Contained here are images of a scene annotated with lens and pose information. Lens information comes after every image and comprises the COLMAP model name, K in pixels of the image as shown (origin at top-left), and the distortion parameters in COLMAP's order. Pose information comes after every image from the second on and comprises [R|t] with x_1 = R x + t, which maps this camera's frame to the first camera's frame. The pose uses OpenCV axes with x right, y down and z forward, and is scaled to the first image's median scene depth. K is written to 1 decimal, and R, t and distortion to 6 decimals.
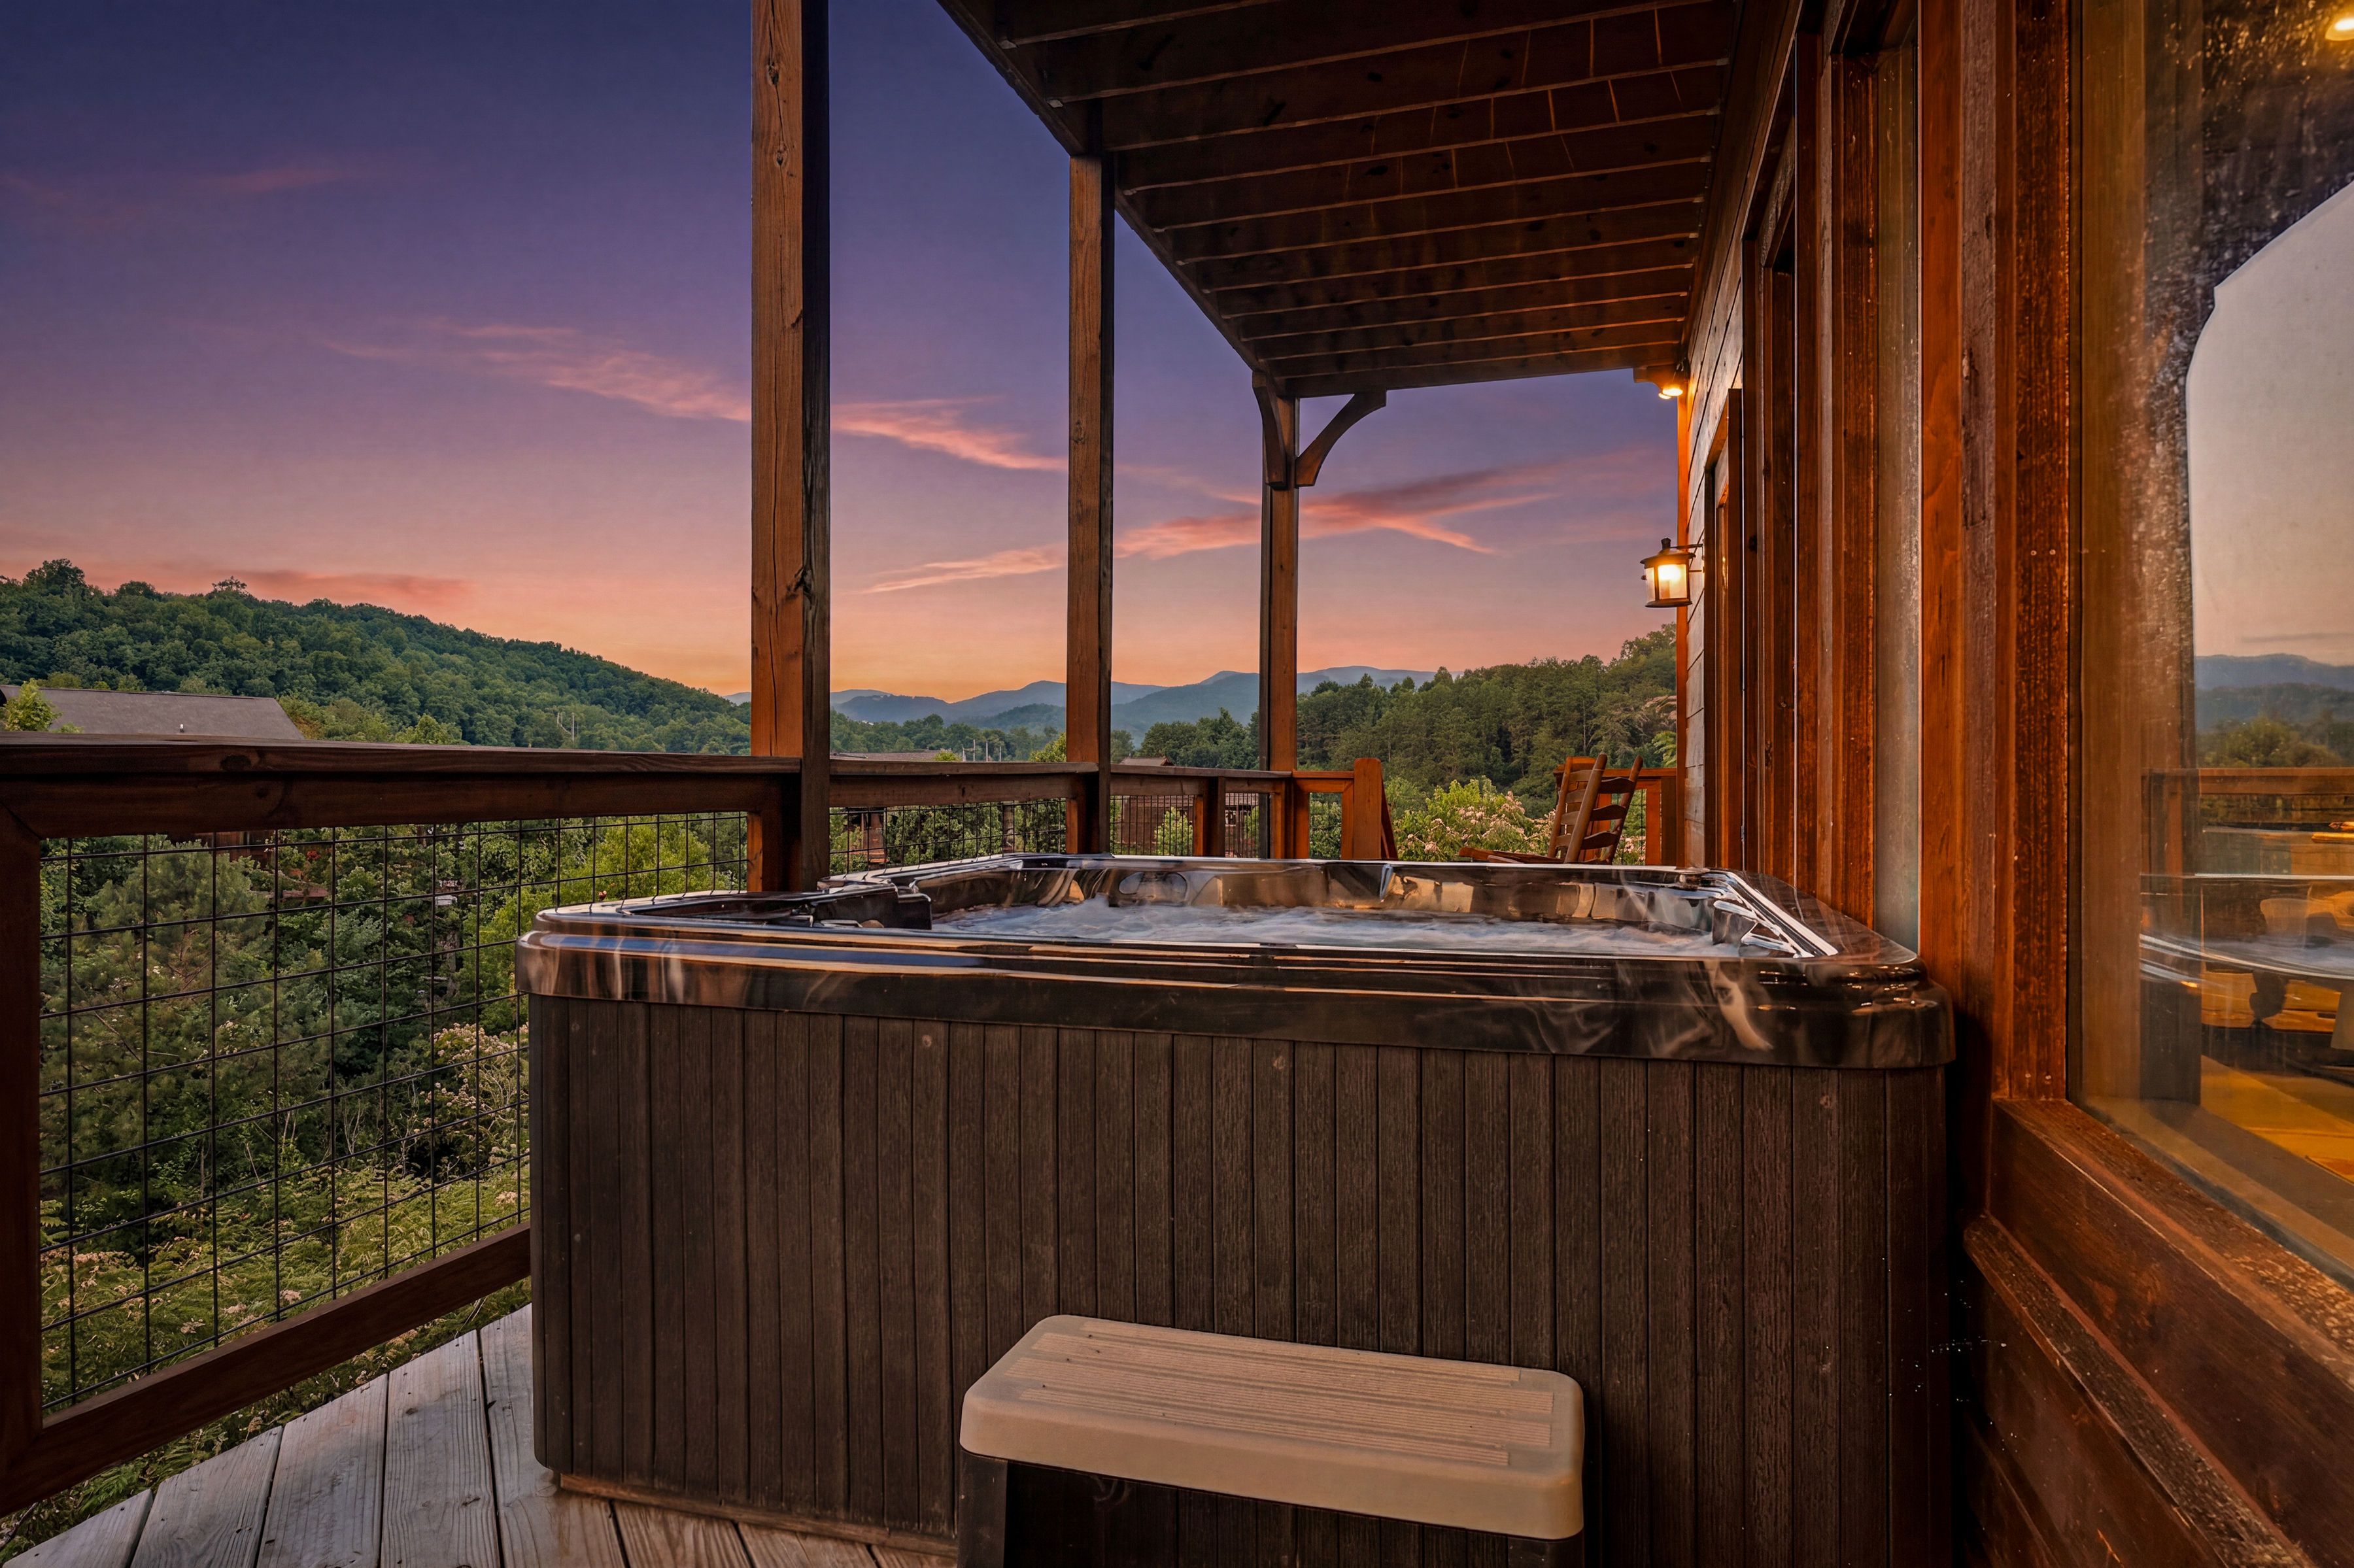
lens RADIAL K [[1450.7, 0, 1165.3], [0, 1450.7, 788.8], [0, 0, 1]] dist [0.009001, 0.001757]
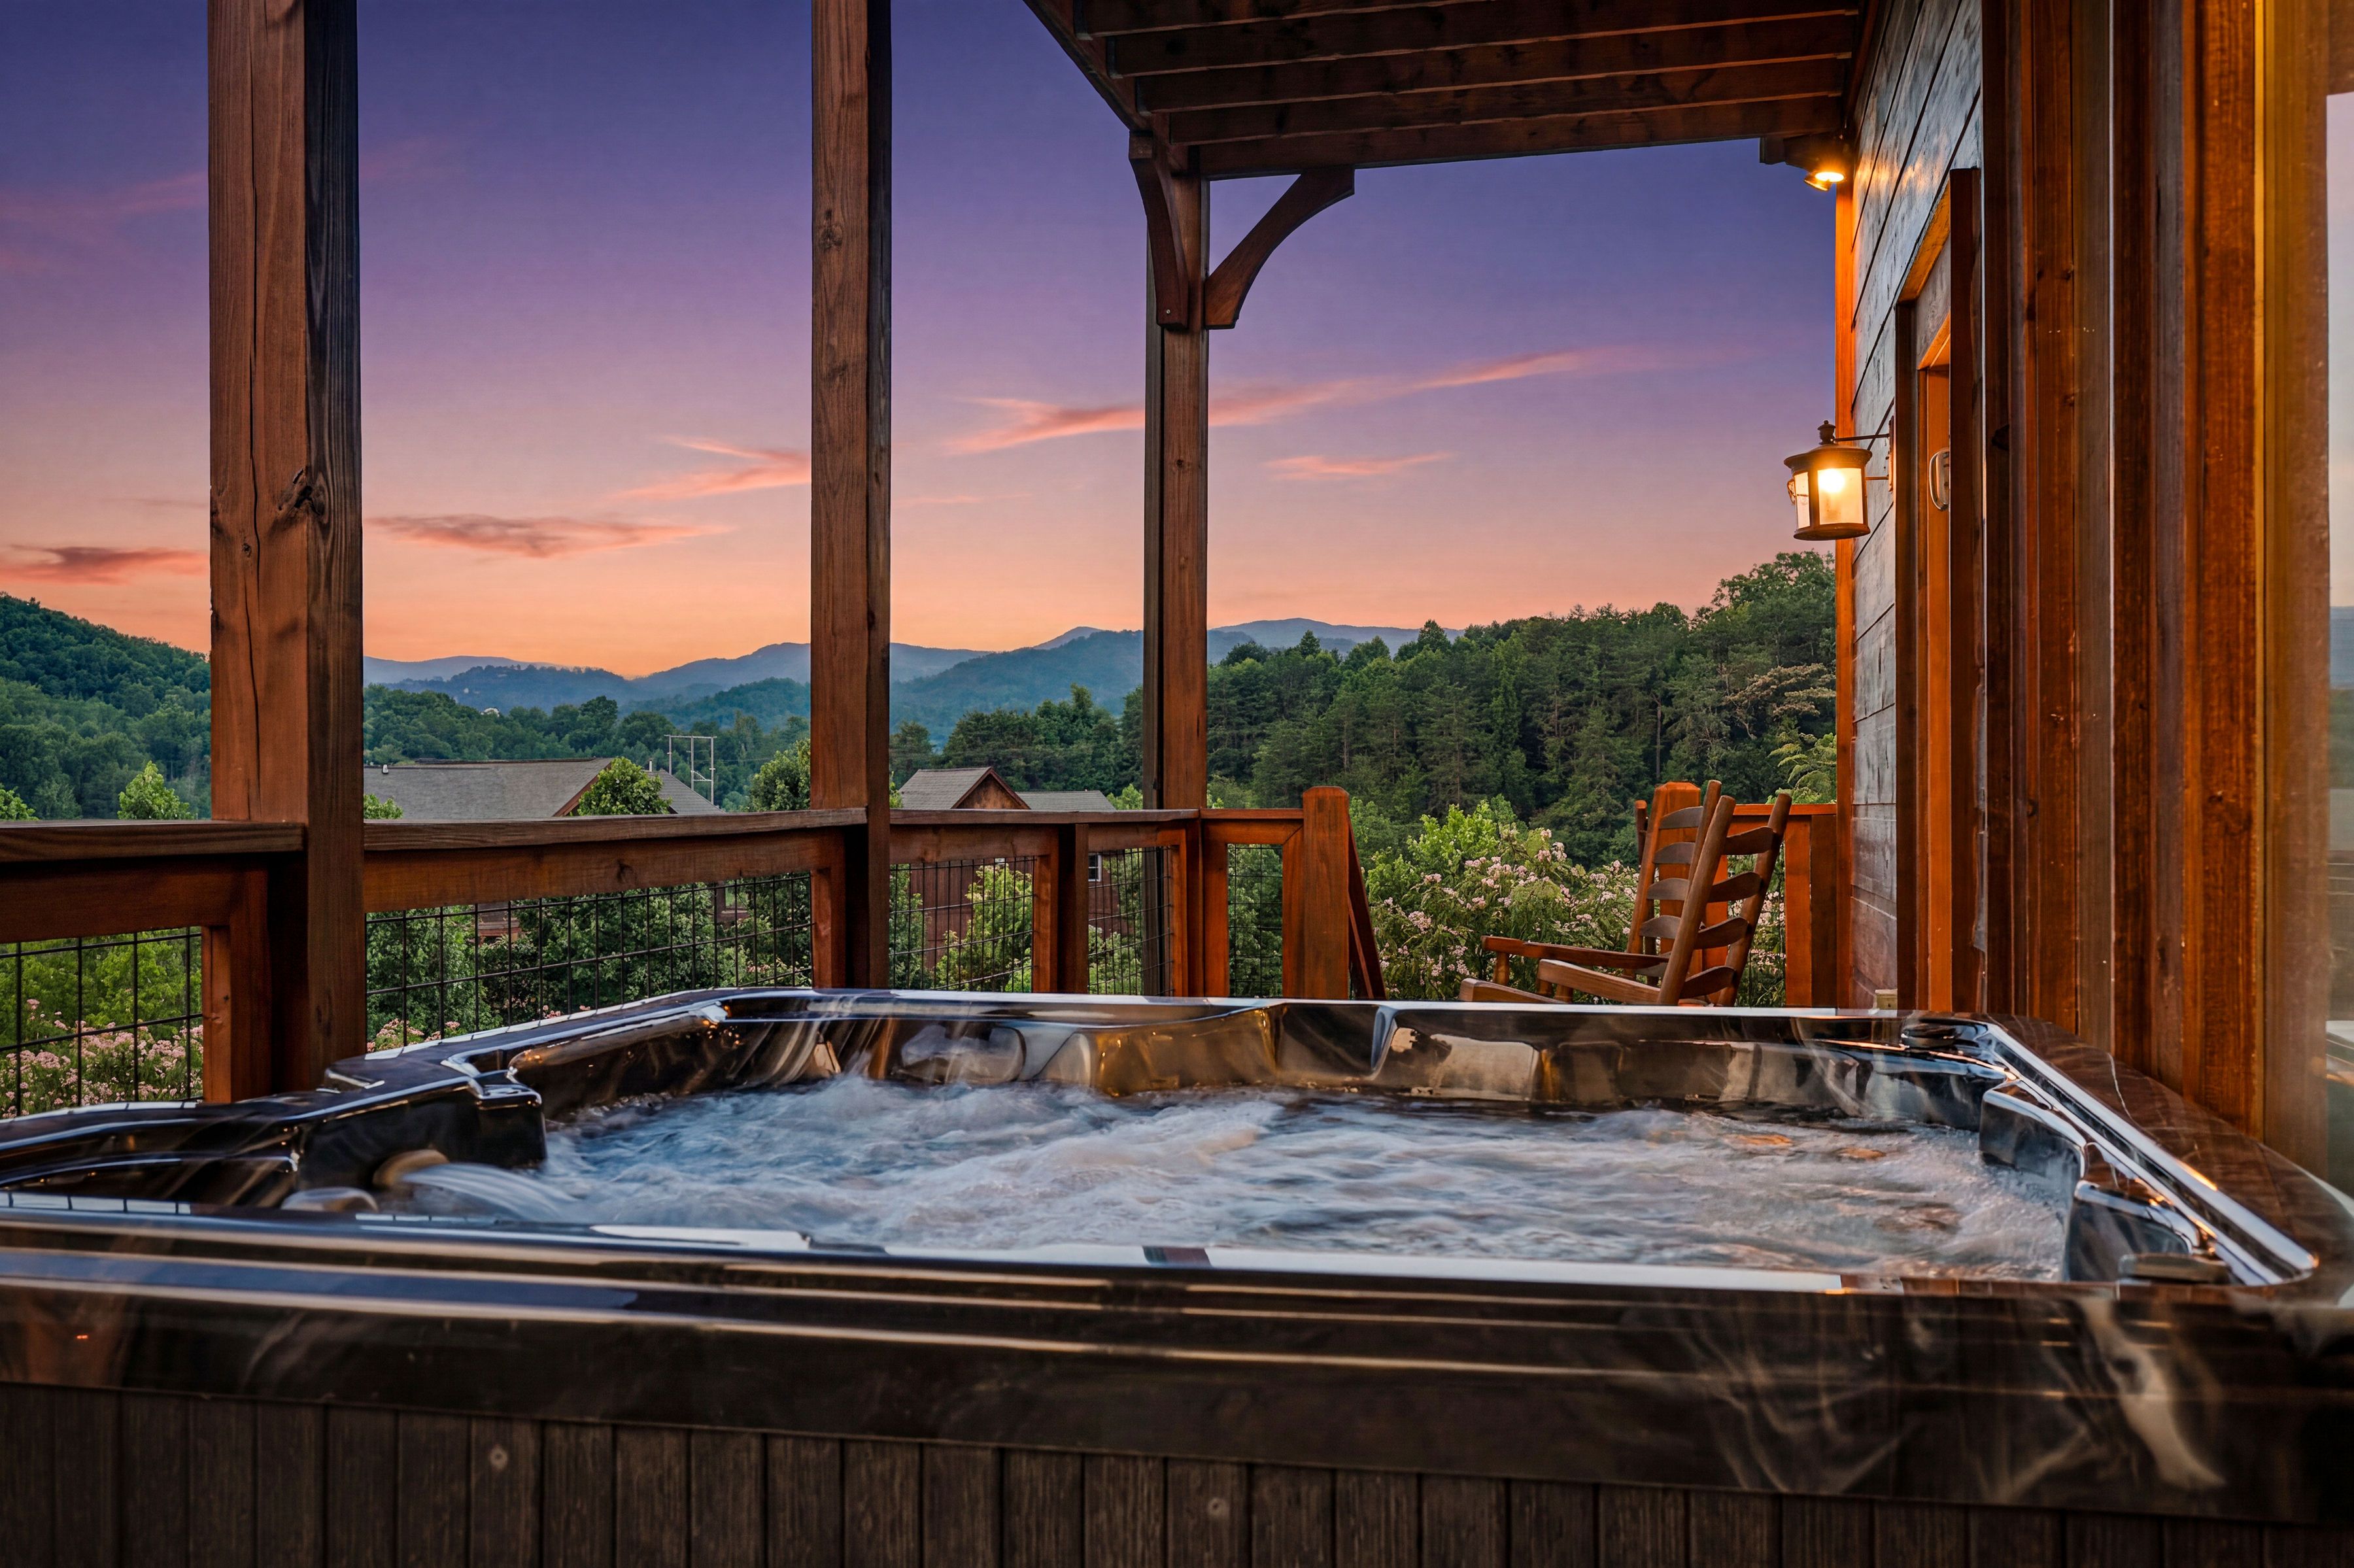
lens RADIAL K [[2355.0, 0, 1166.6], [0, 2355.0, 811.9], [0, 0, 1]] dist [-0.001086, 0.003428]
pose [[0.997044, -0.004786, 0.076684, 0.000035], [0.004947, 0.999986, -0.001909, -0.009477], [-0.076674, 0.002282, 0.997054, 0.044802]]
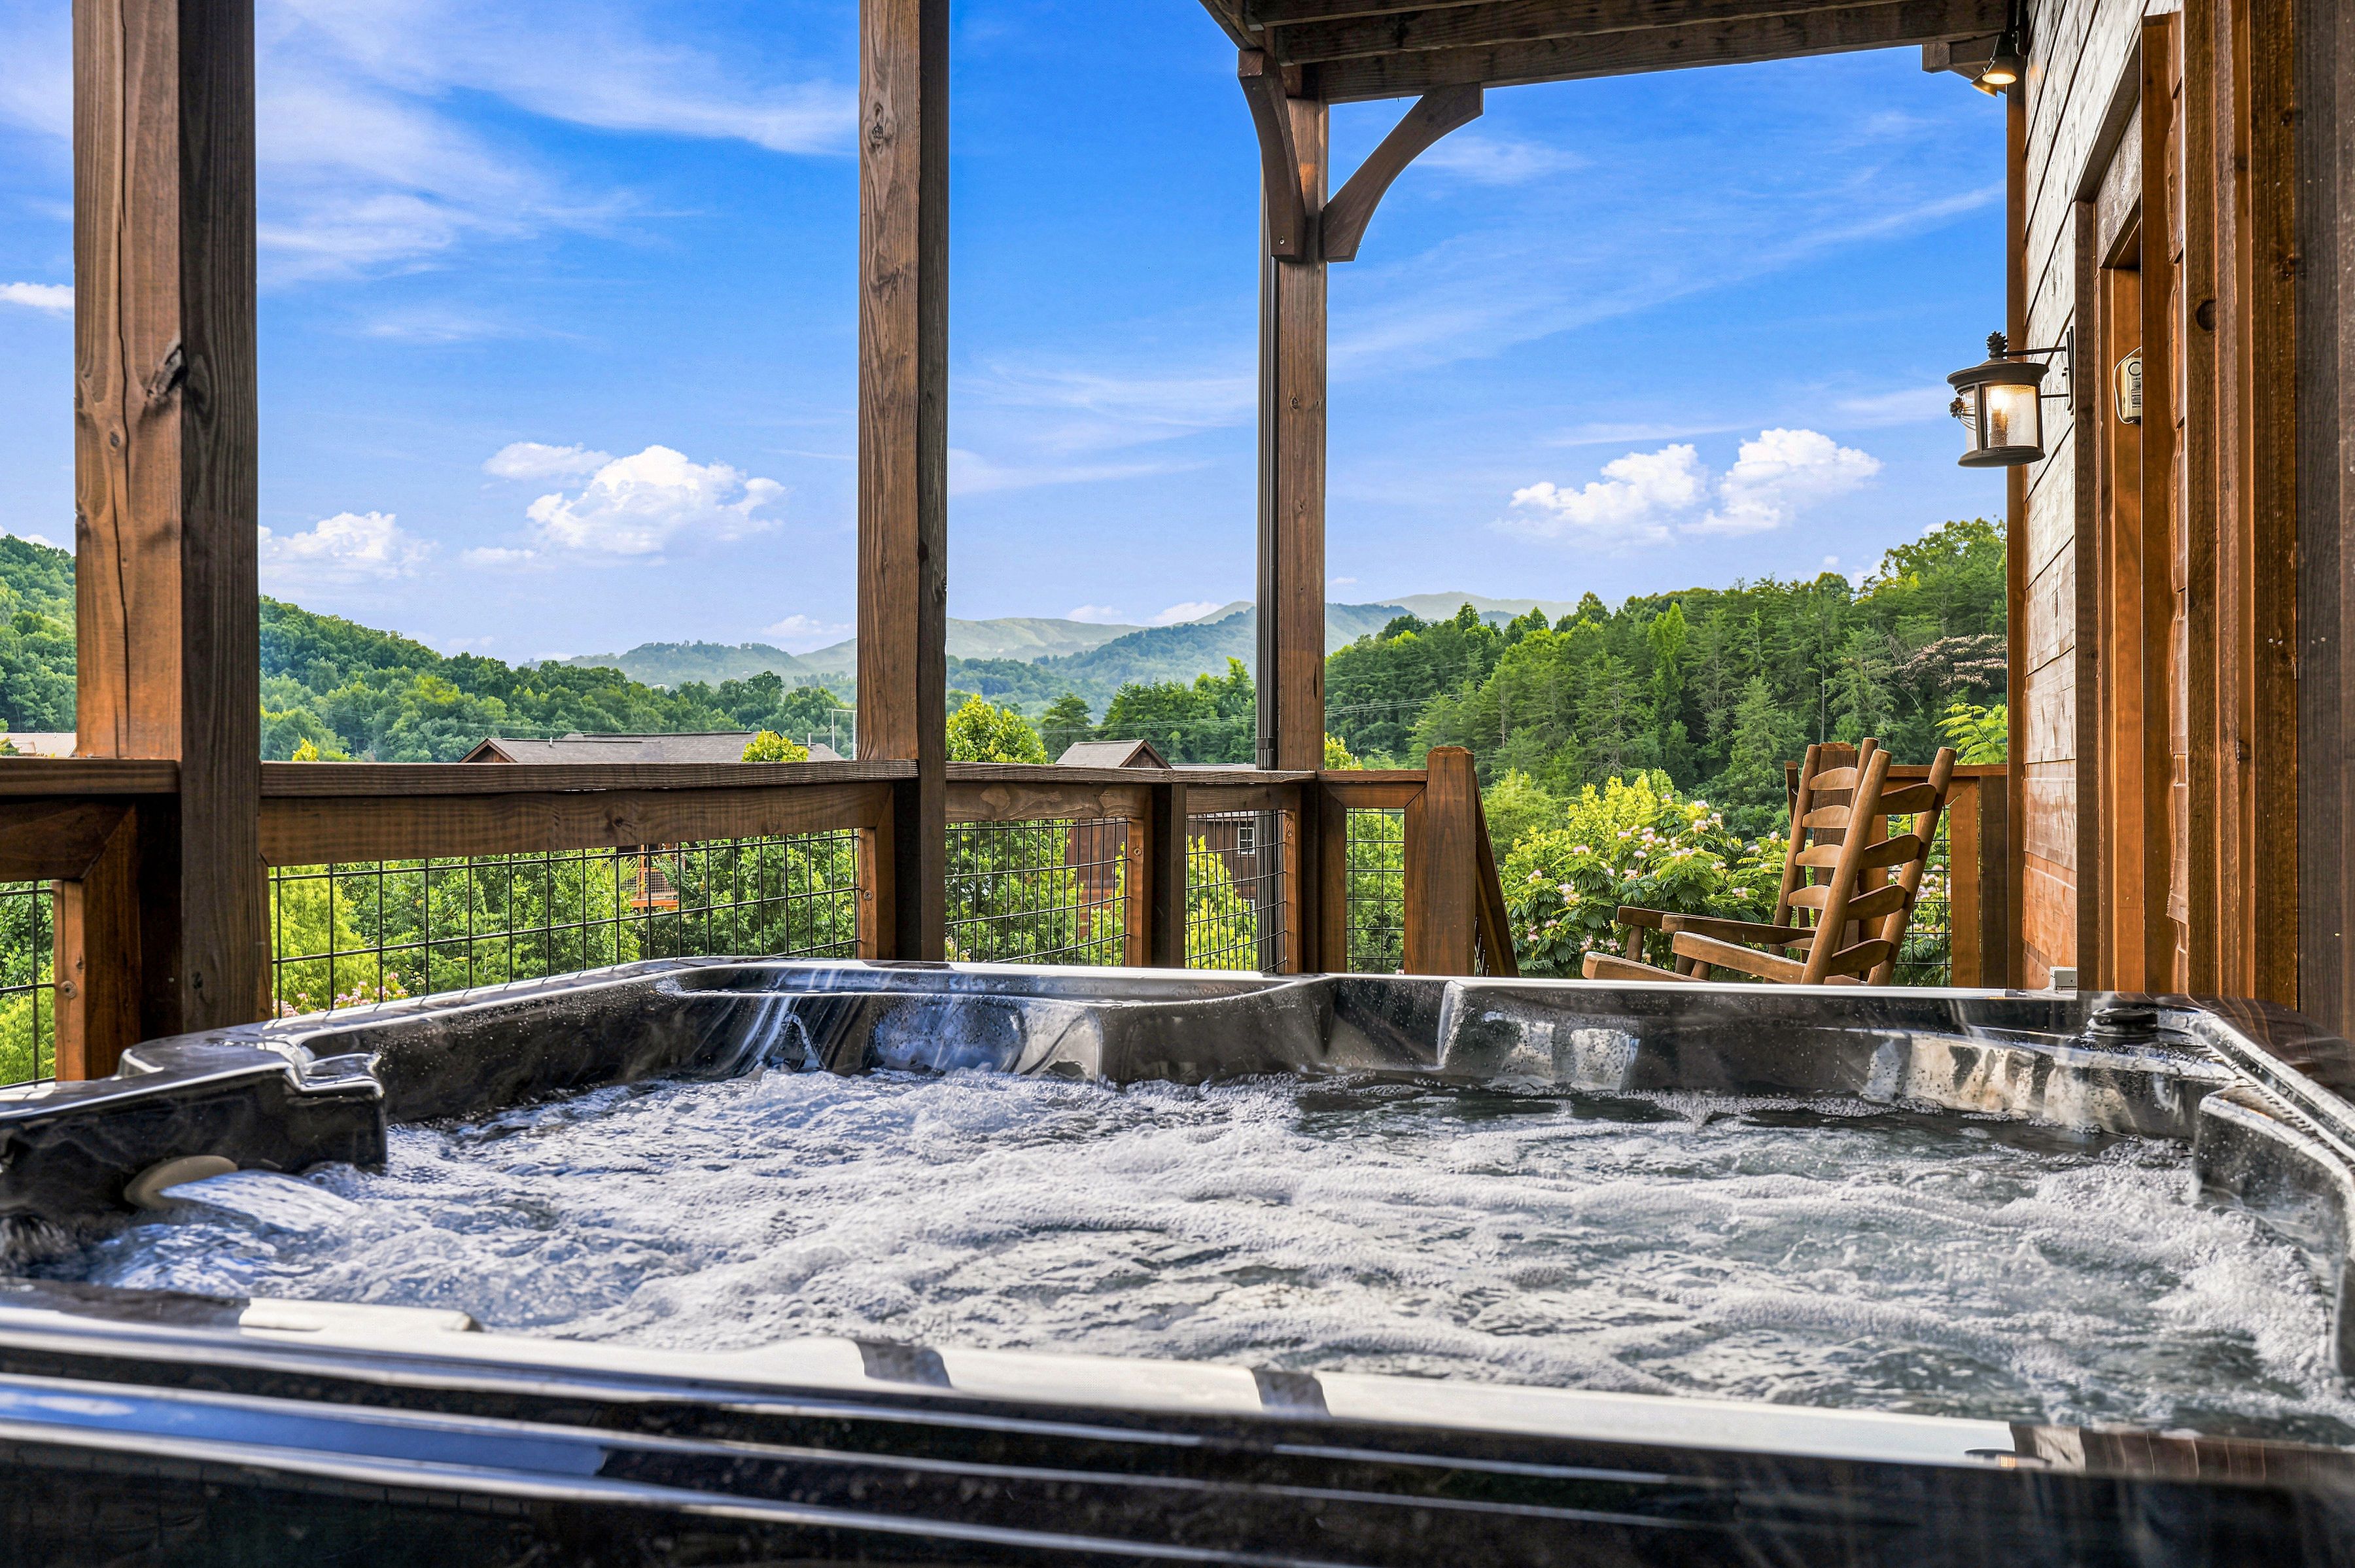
lens RADIAL K [[2343.5, 0, 1169.9], [0, 2343.5, 788.8], [0, 0, 1]] dist [-0.006221, 0.004320]
pose [[0.999937, -0.004067, 0.010431, 0.023849], [0.004076, 0.999991, -0.000853, -0.004438], [-0.010428, 0.000895, 0.999945, 0.109451]]
